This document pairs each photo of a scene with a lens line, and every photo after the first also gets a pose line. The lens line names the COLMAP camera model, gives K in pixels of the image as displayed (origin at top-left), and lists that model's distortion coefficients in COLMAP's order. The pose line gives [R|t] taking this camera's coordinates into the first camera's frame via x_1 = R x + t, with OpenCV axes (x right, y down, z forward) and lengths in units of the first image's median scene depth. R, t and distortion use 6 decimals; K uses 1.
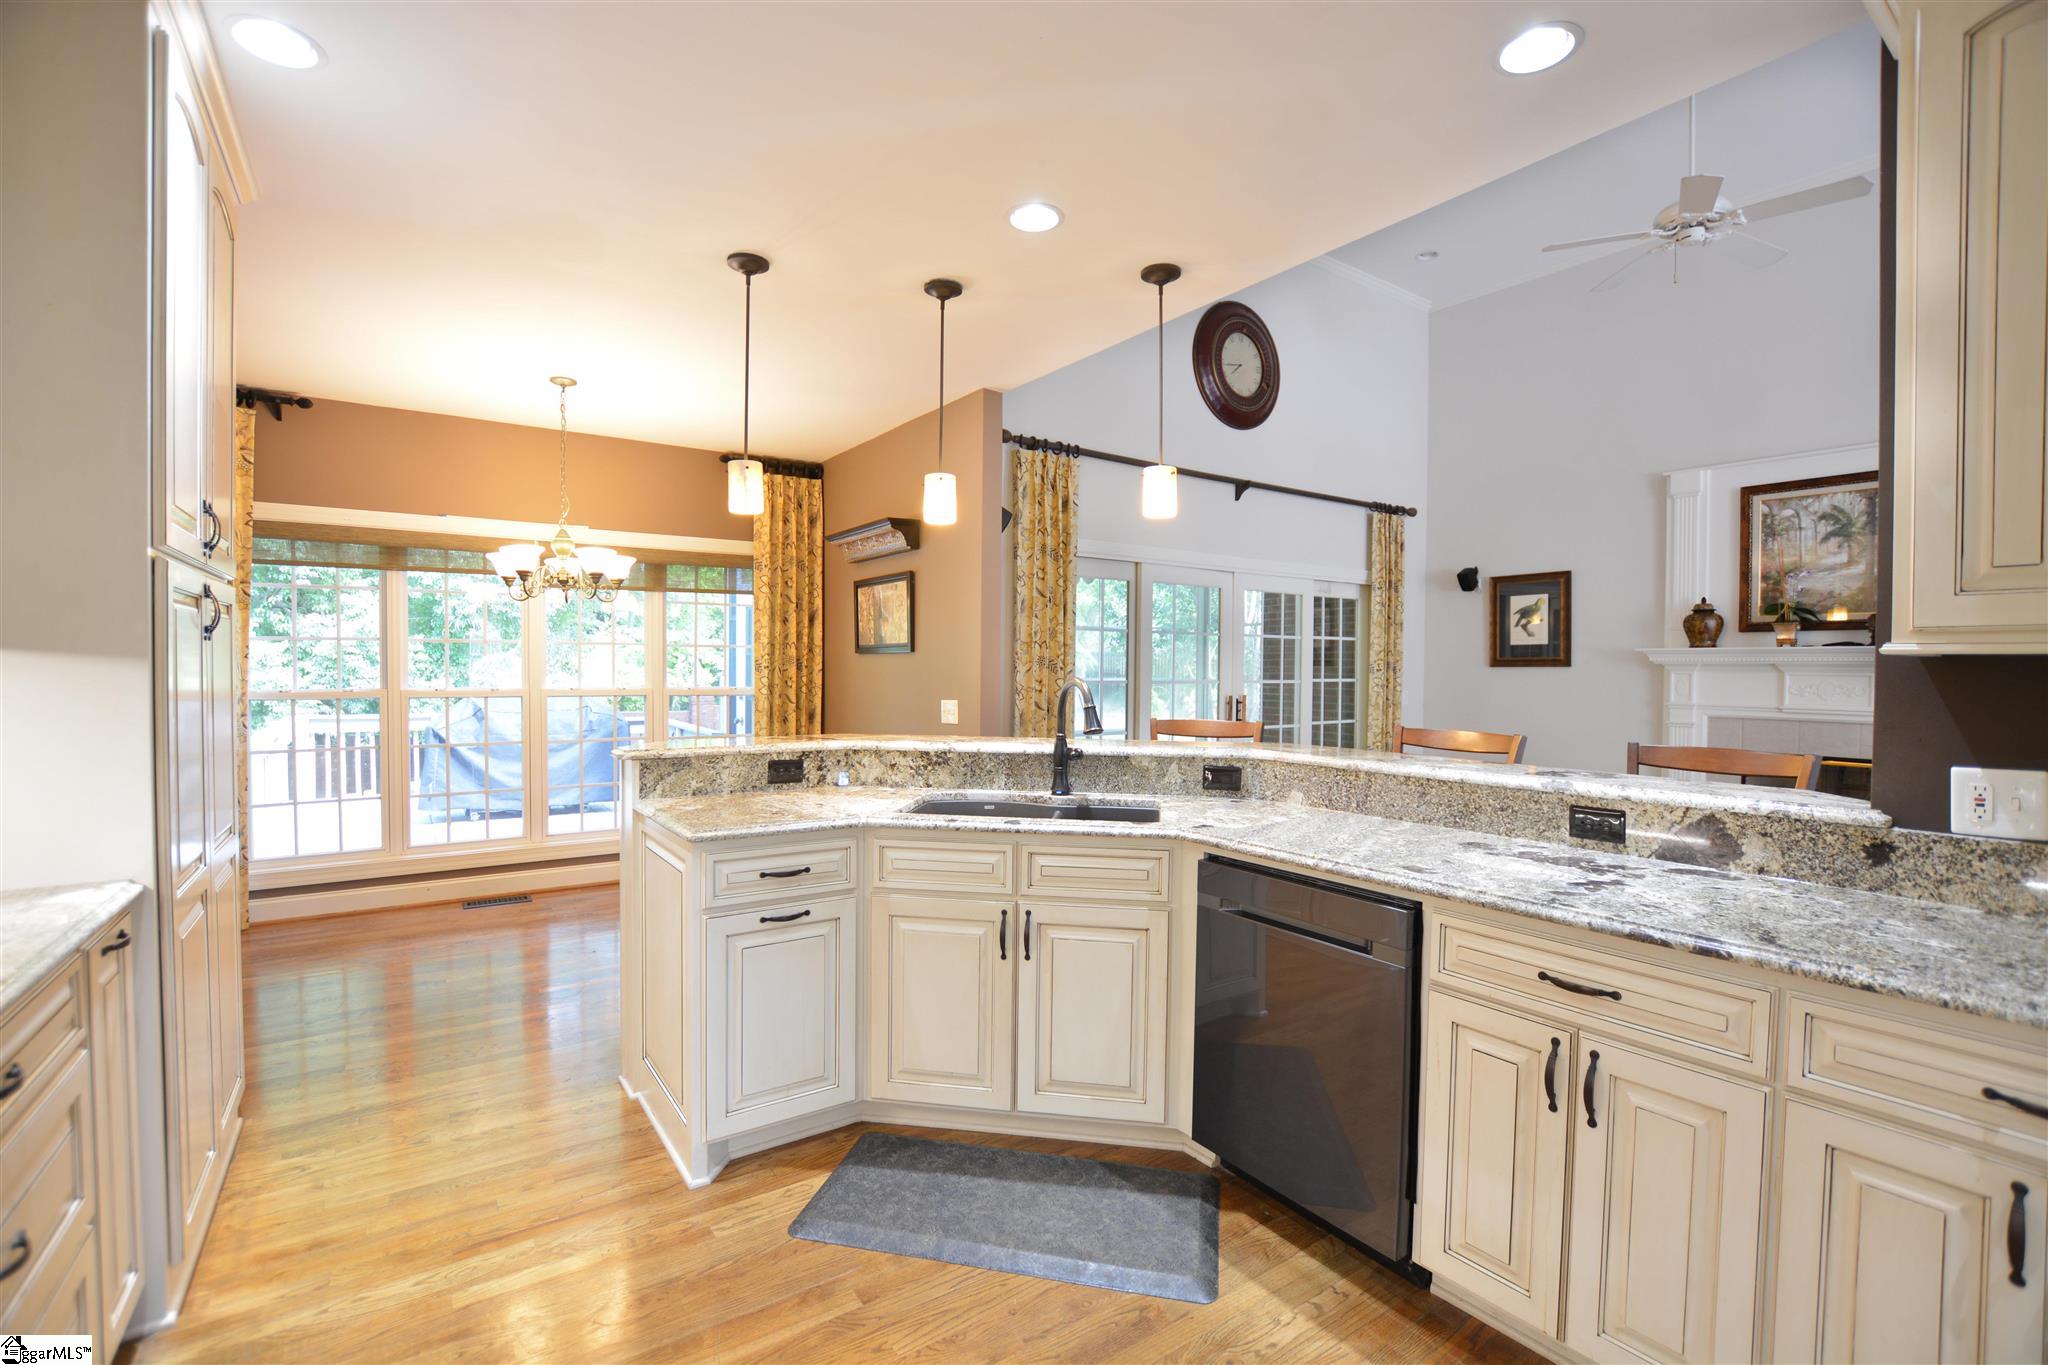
lens RADIAL K [[904.6, 0, 1024.6], [0, 904.6, 682.5], [0, 0, 1]] dist [-0.029442, 0.002728]
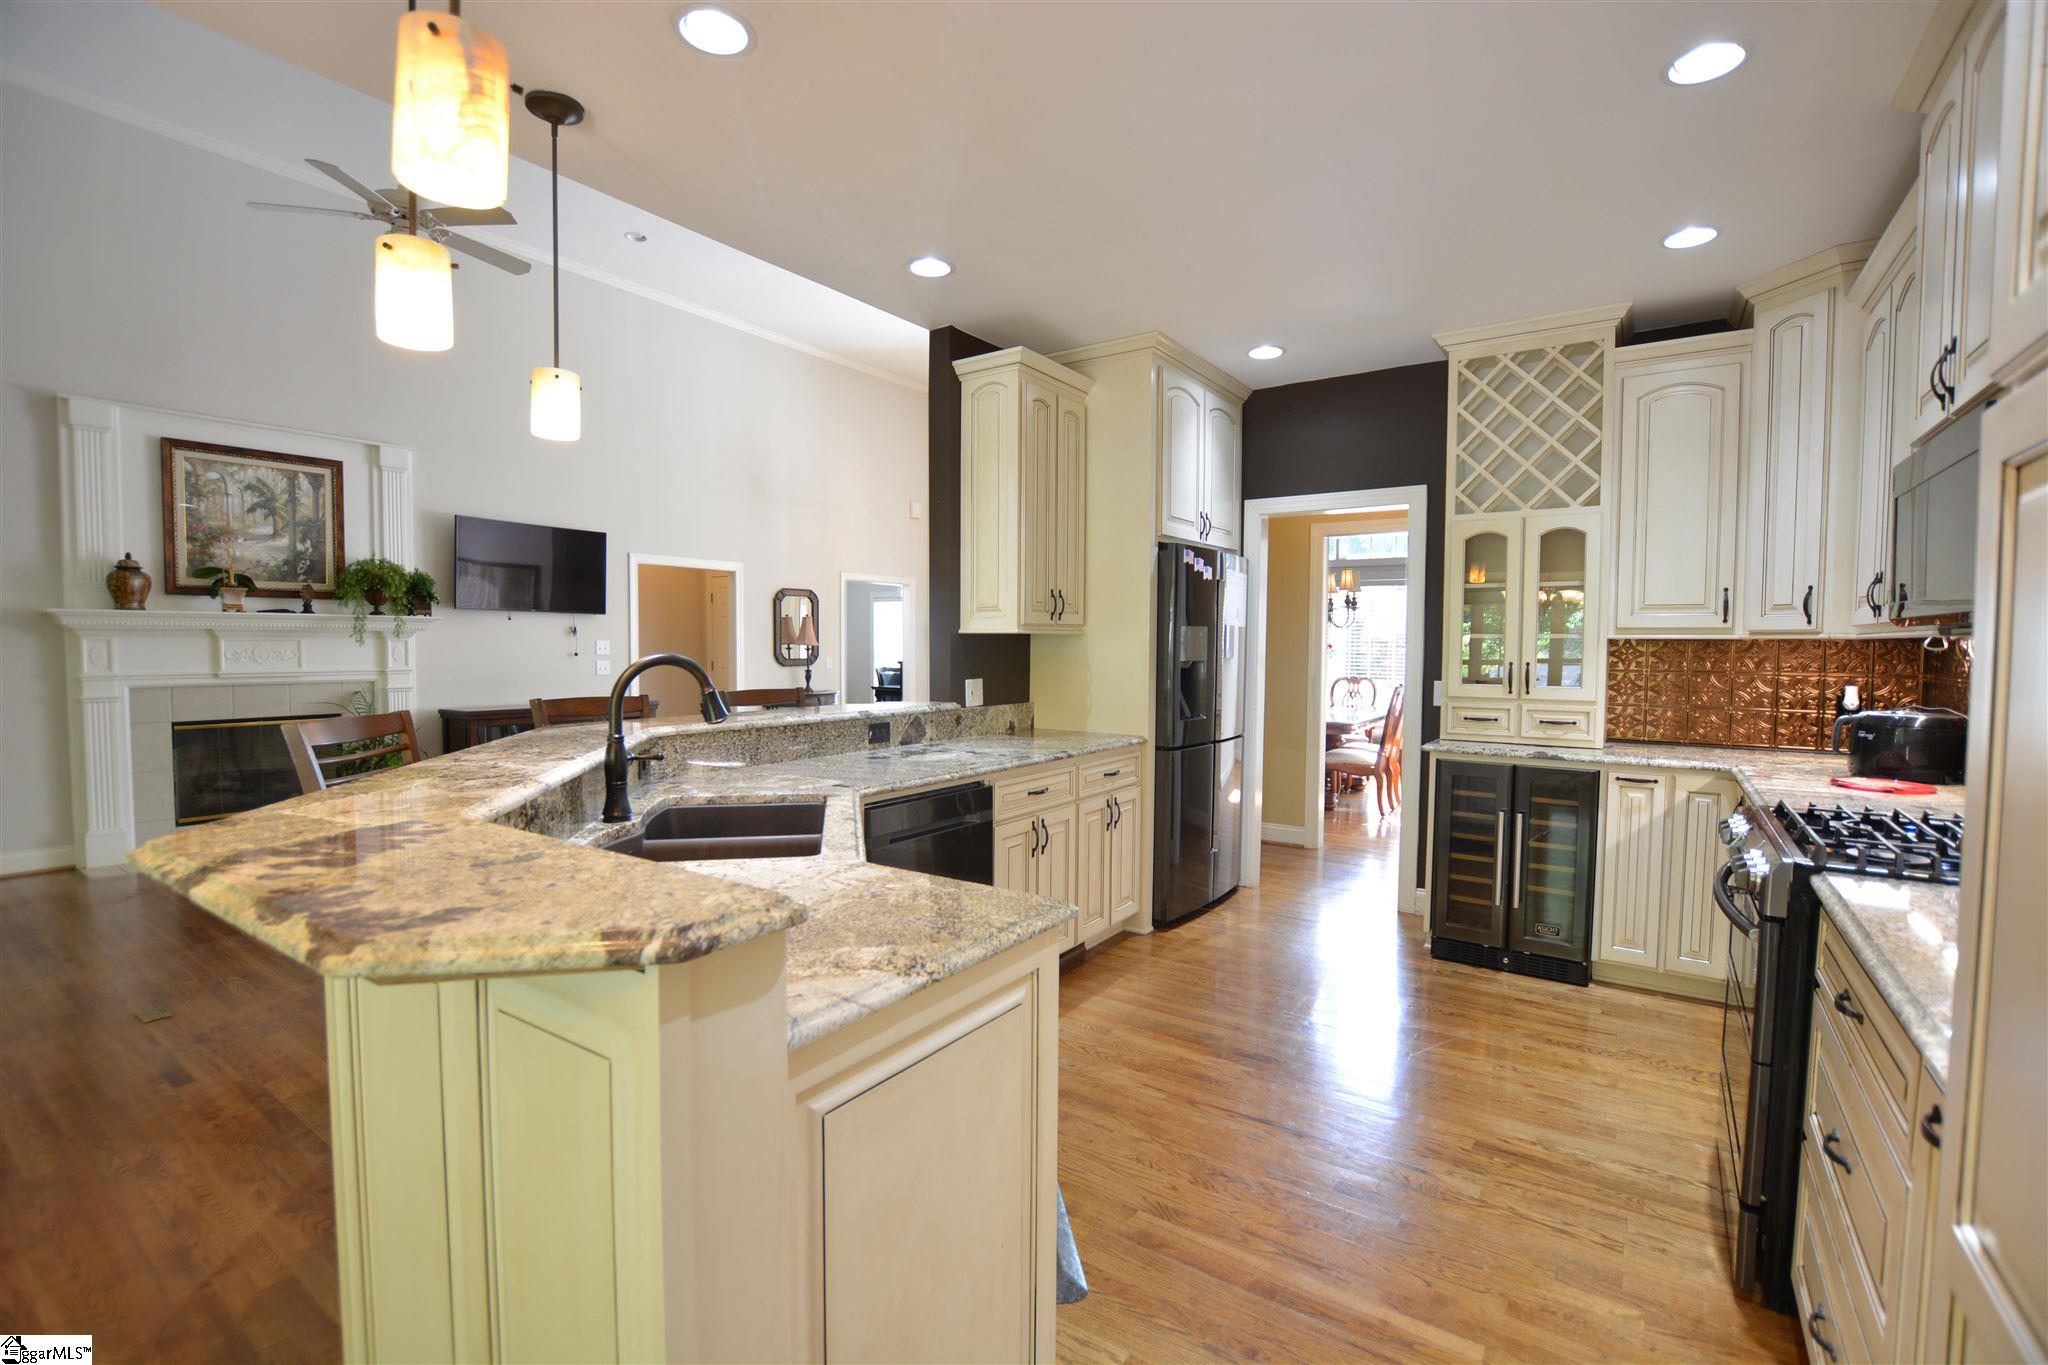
lens RADIAL K [[904.6, 0, 1023.1], [0, 904.6, 680.5], [0, 0, 1]] dist [-0.029442, 0.002728]
pose [[-0.337571, -0.049268, 0.940010, -0.377911], [0.008694, 0.998424, 0.055452, -0.010564], [-0.941260, 0.026892, -0.336611, 0.488142]]
